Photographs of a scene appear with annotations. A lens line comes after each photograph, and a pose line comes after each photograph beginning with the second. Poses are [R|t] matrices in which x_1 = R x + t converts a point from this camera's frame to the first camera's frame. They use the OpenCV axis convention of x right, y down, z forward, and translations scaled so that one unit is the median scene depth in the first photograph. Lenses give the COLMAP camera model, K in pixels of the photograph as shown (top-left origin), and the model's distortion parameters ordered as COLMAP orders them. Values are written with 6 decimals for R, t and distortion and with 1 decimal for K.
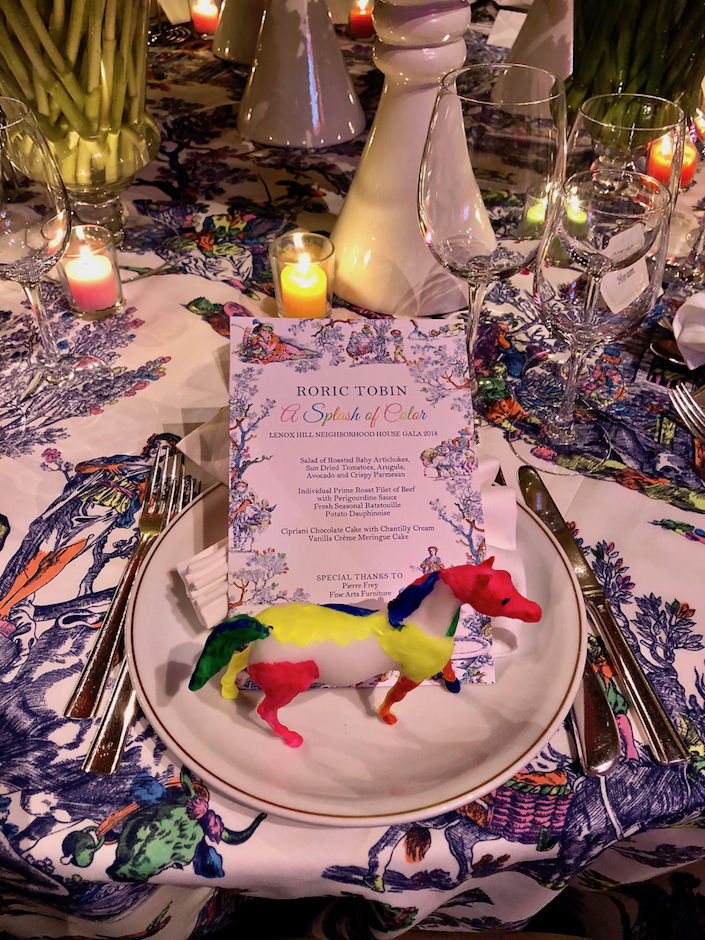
lens RADIAL K [[768.3, 0, 350.1], [0, 768.3, 468.8], [0, 0, 1]] dist [-0.008001, -0.008920]
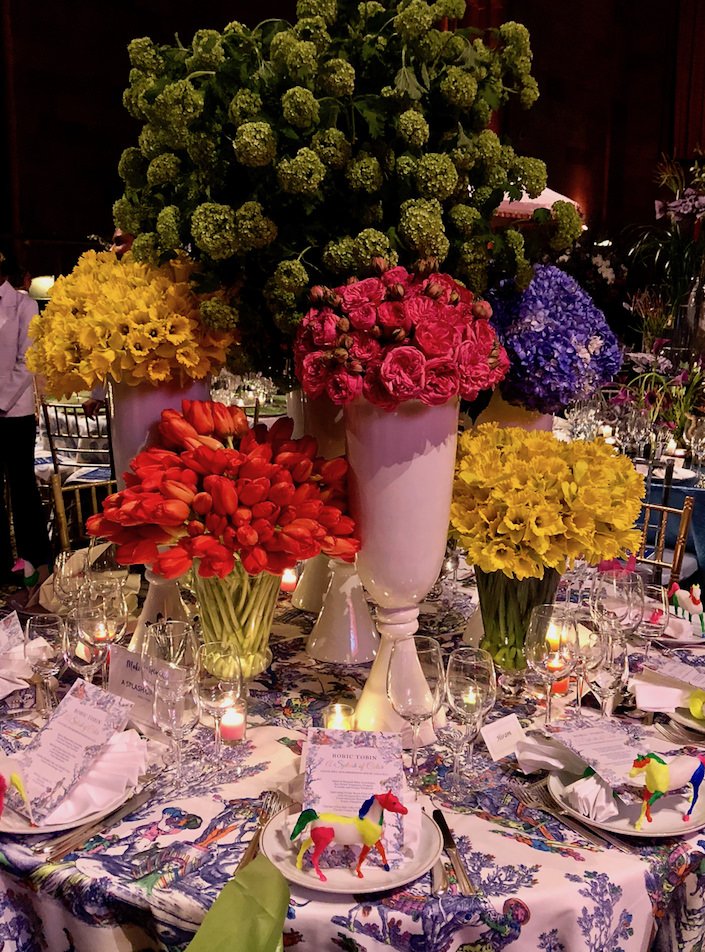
lens RADIAL K [[1043.8, 0, 349.7], [0, 1043.8, 474.6], [0, 0, 1]] dist [0.140347, 0.000000]
pose [[0.997527, 0.018727, -0.067751, 0.147192], [-0.052508, 0.839306, -0.541118, 0.717719], [0.046730, 0.543337, 0.838213, -1.736099]]
